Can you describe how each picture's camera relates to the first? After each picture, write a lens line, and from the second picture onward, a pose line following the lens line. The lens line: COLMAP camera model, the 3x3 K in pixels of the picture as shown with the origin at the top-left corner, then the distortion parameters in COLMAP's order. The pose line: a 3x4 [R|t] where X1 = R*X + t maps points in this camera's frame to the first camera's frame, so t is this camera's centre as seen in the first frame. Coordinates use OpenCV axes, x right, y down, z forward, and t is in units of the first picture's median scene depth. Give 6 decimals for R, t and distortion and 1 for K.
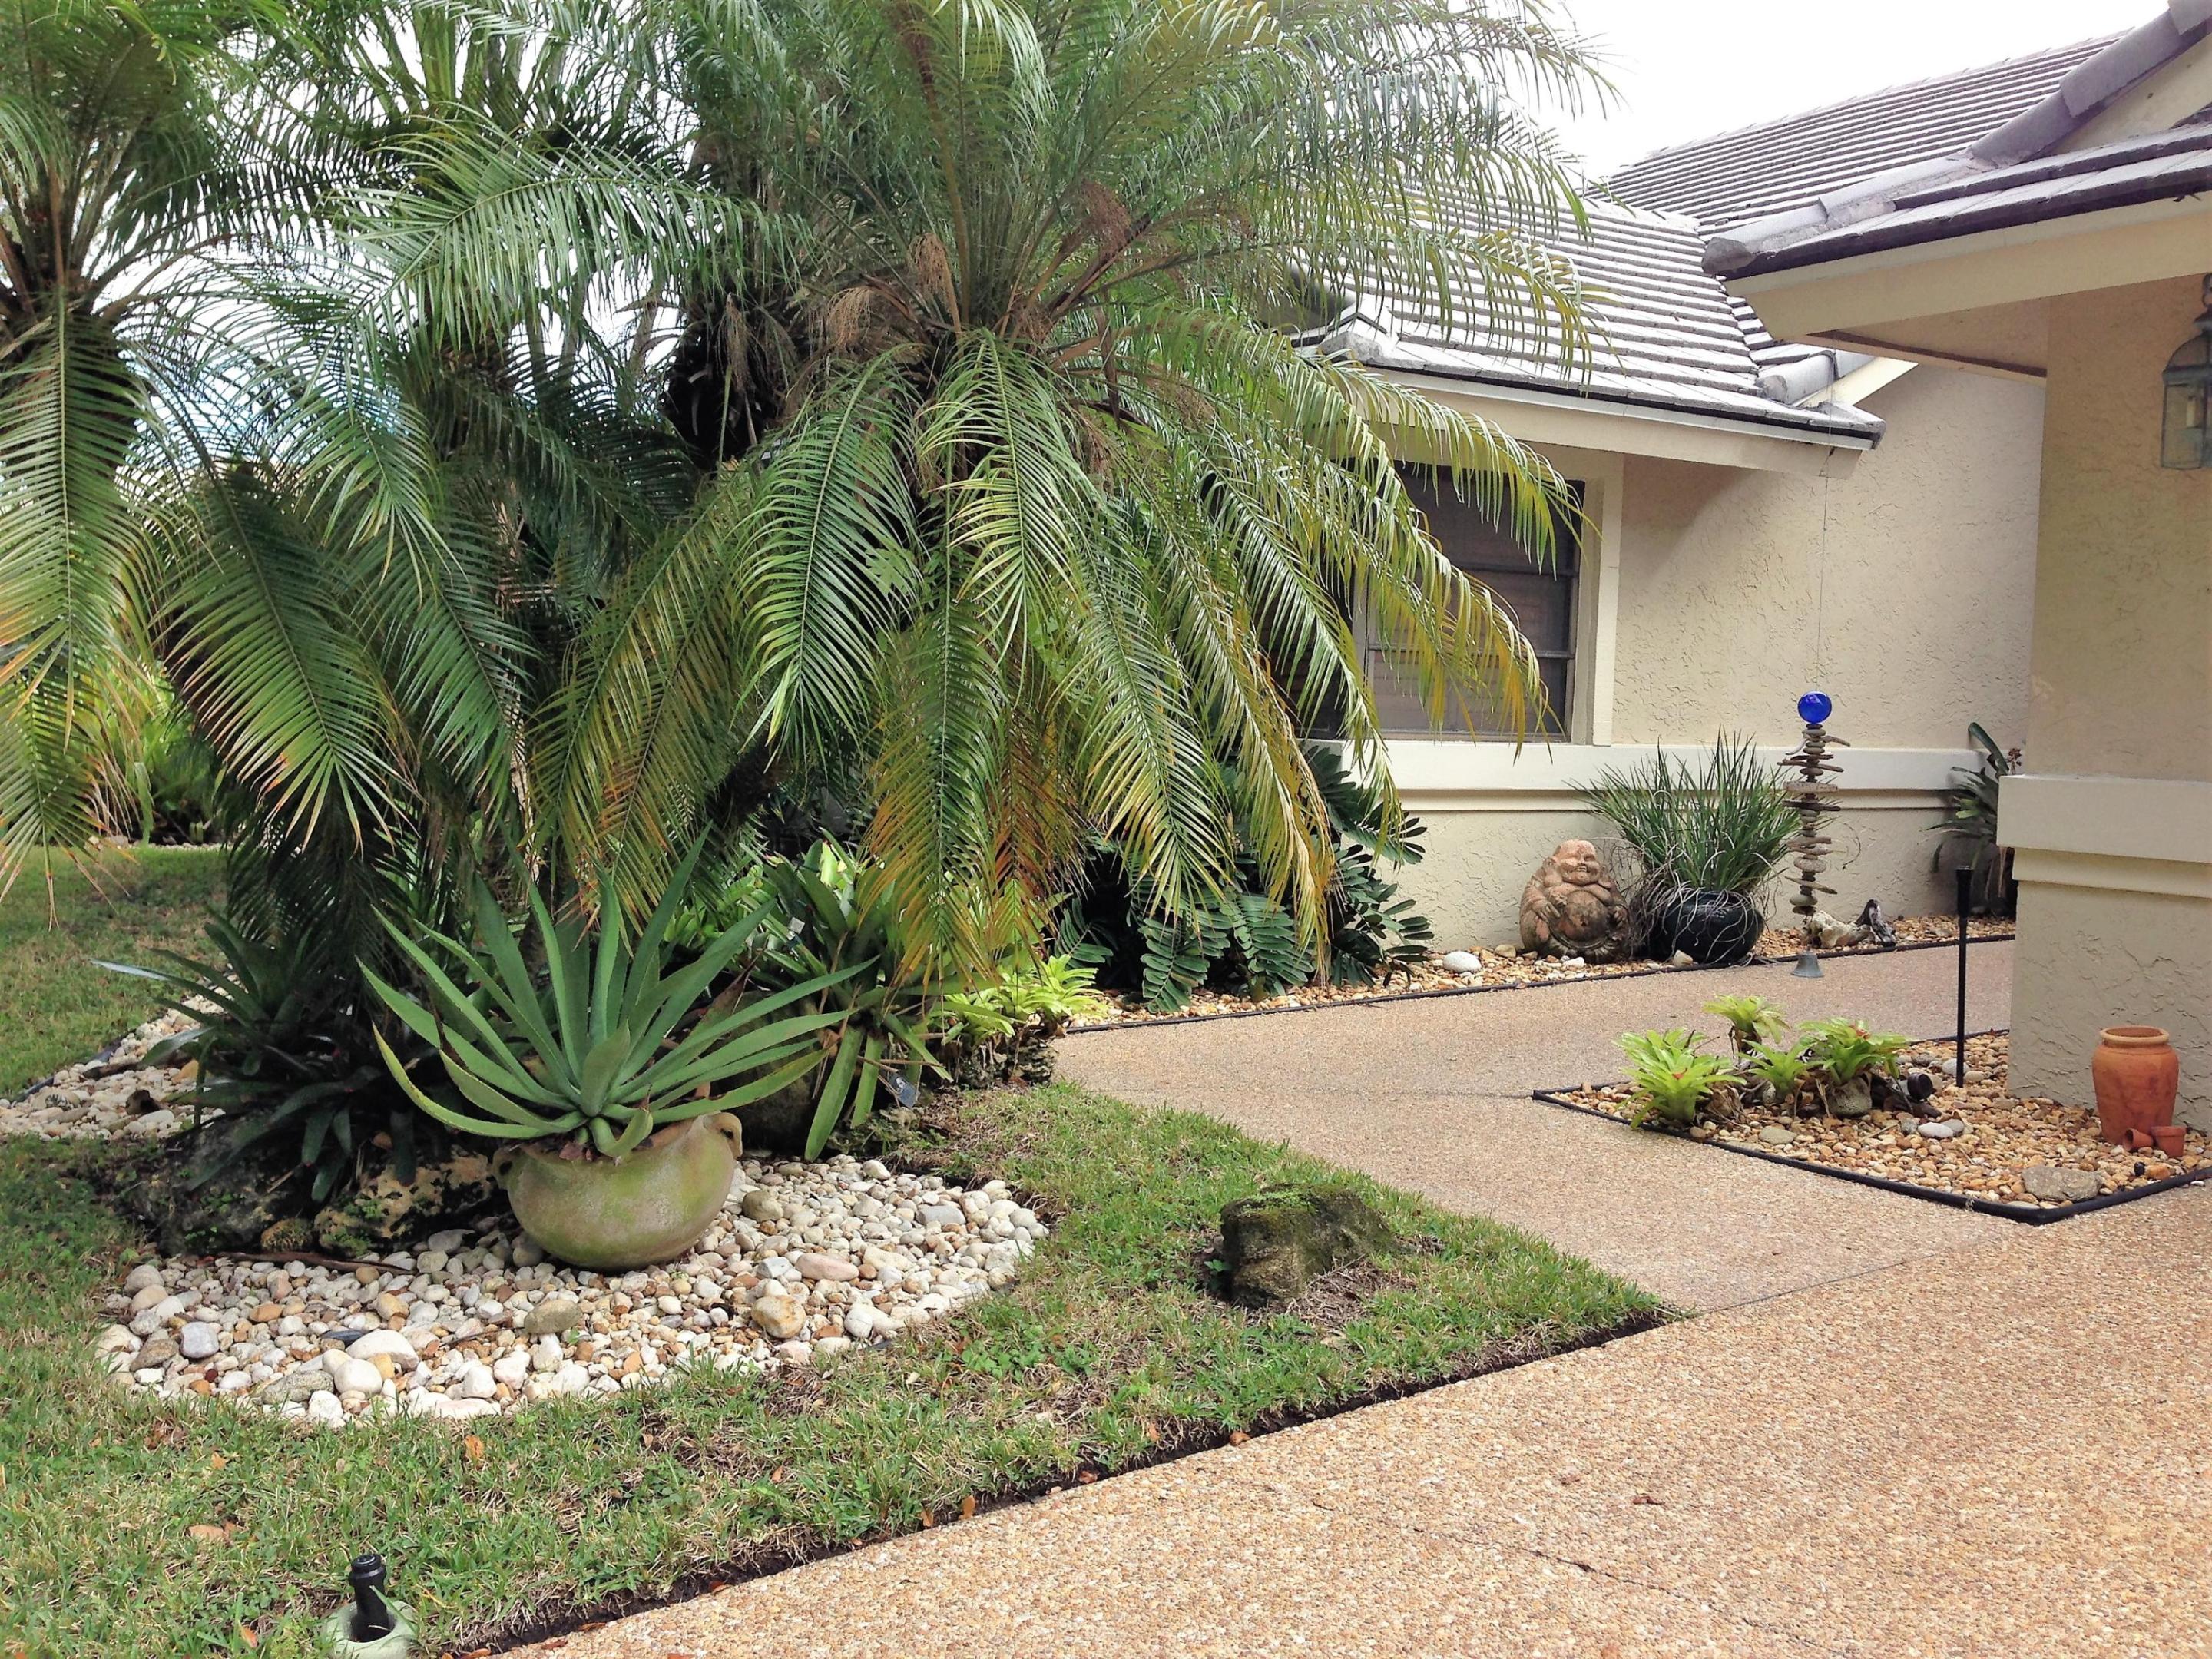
lens RADIAL K [[2038.2, 0, 1111.6], [0, 2038.2, 833.8], [0, 0, 1]] dist [0.133884, -0.268784]
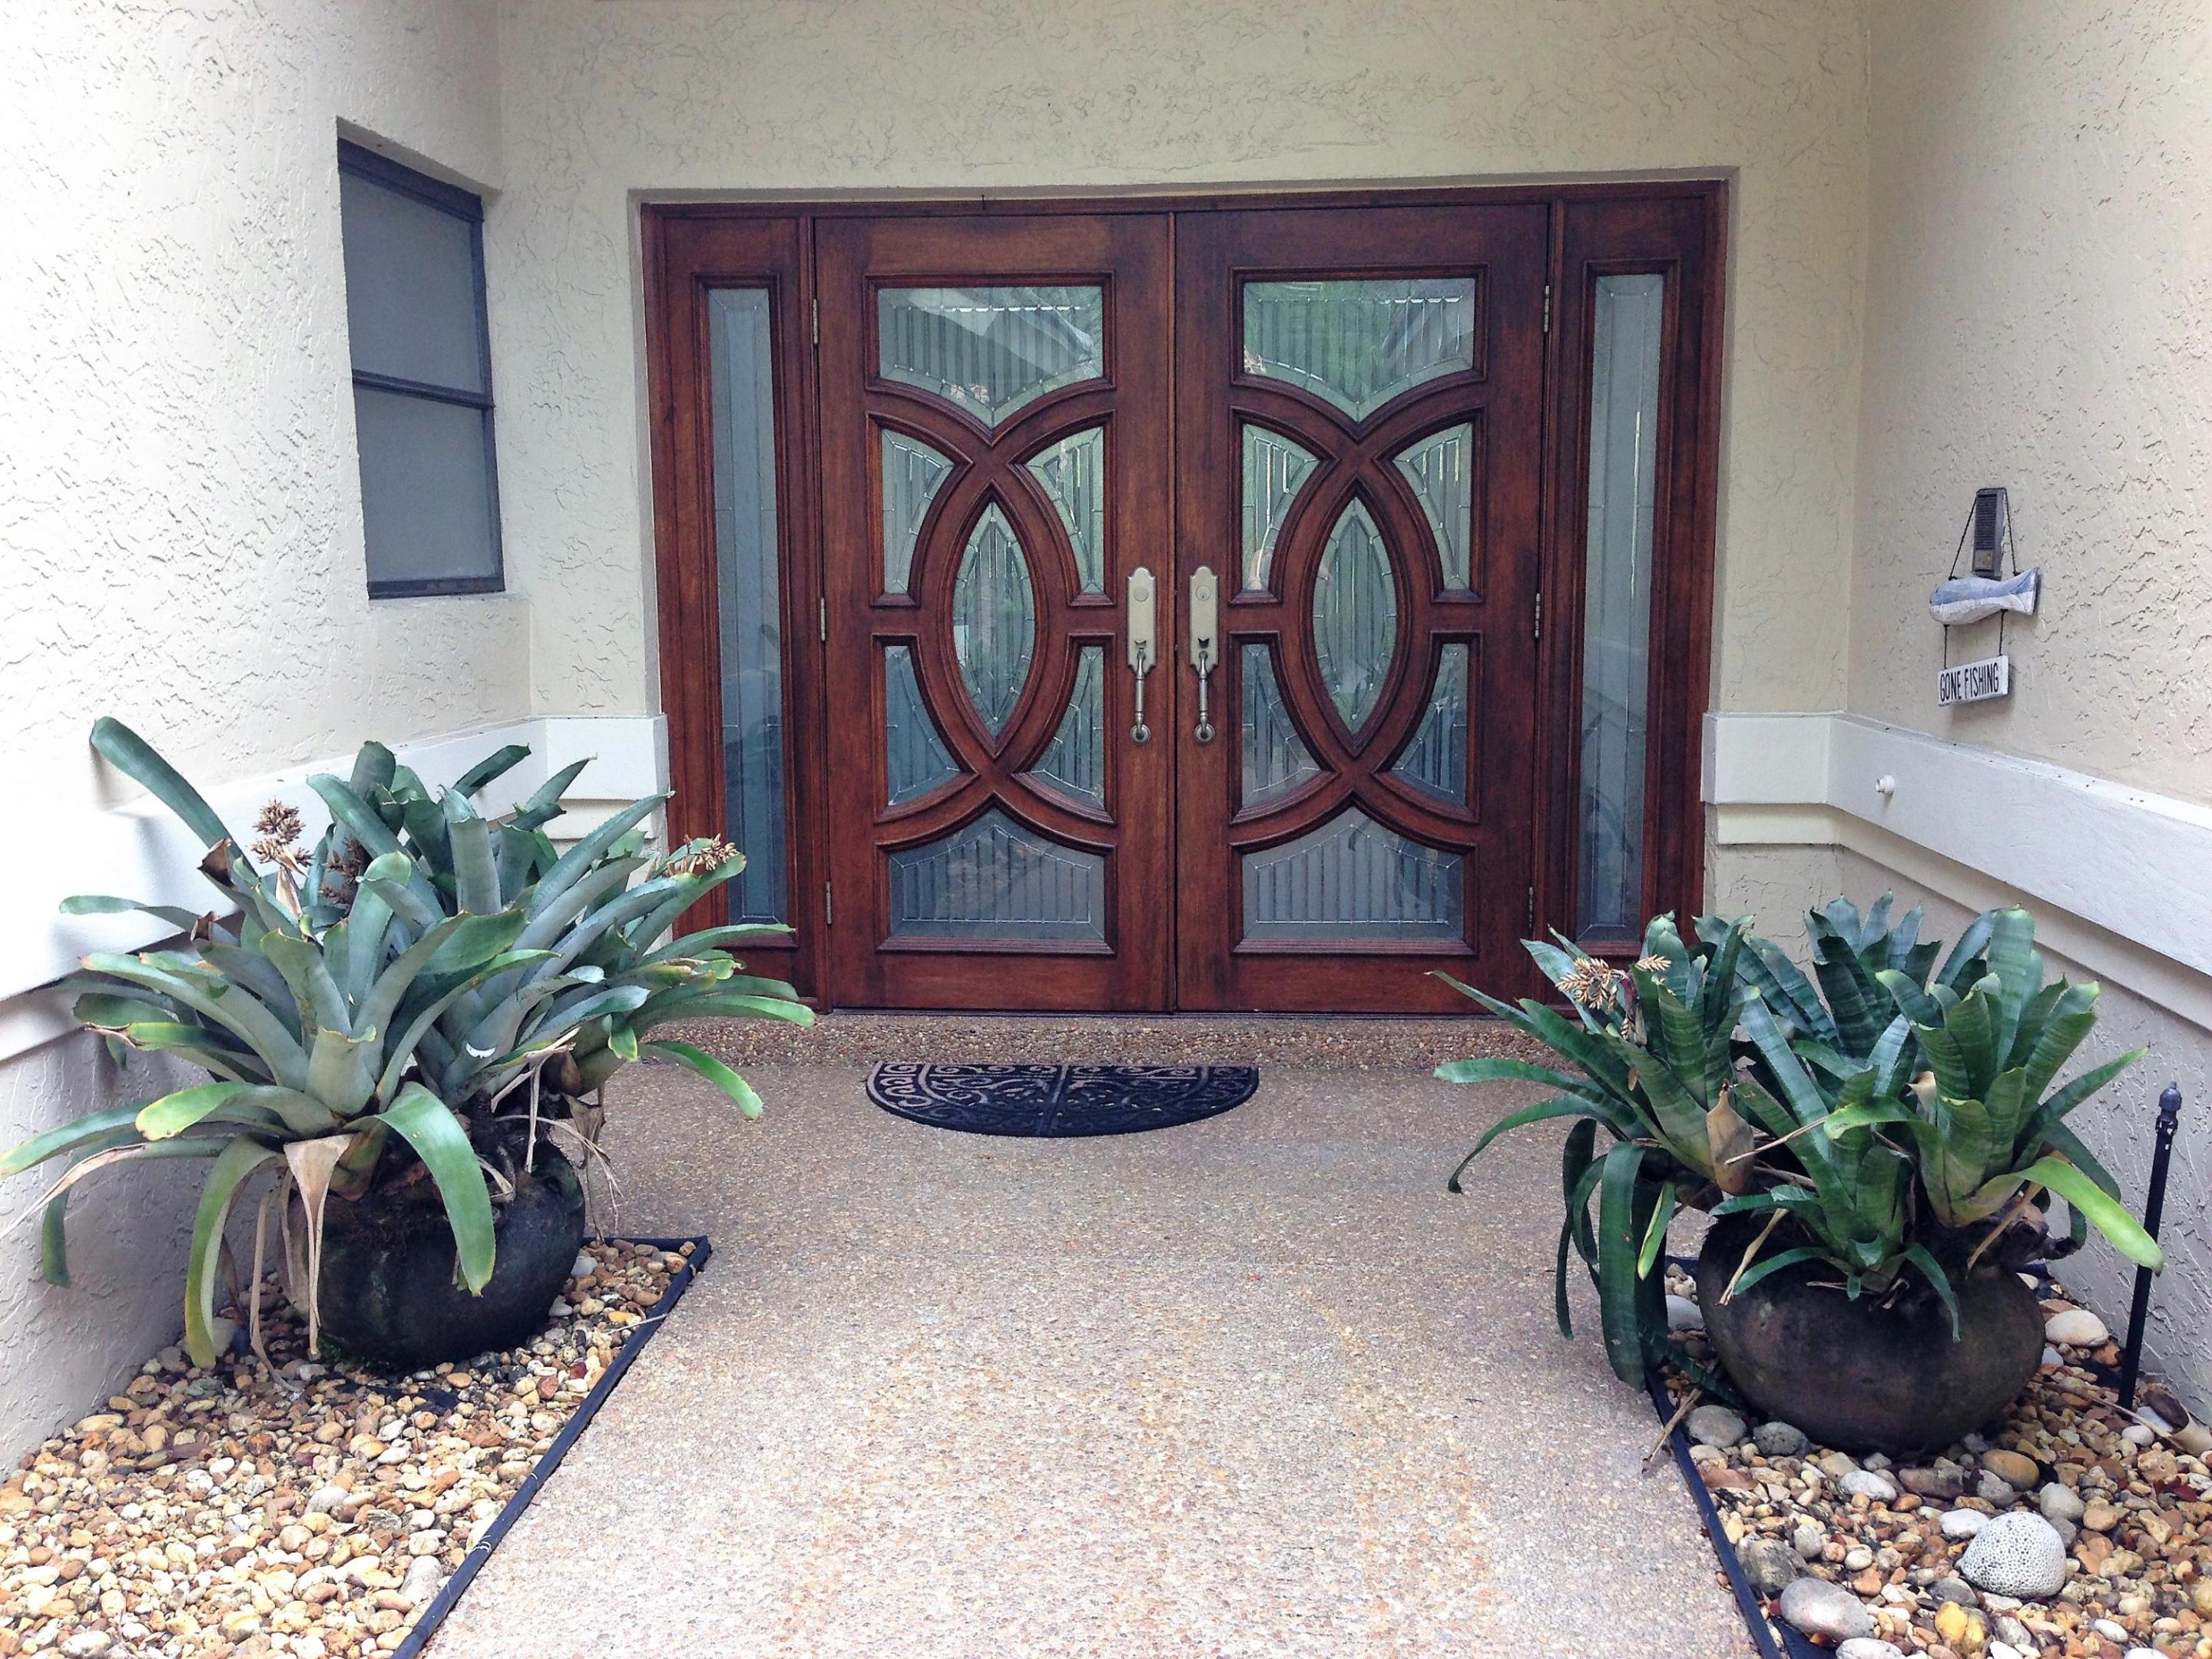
lens RADIAL K [[2038.2, 0, 1111.6], [0, 2038.2, 833.8], [0, 0, 1]] dist [0.133884, -0.268784]
pose [[0.609003, -0.145231, 0.779758, 0.322439], [0.084348, 0.989377, 0.118396, -0.070400], [-0.788670, -0.006332, 0.614784, 0.835825]]
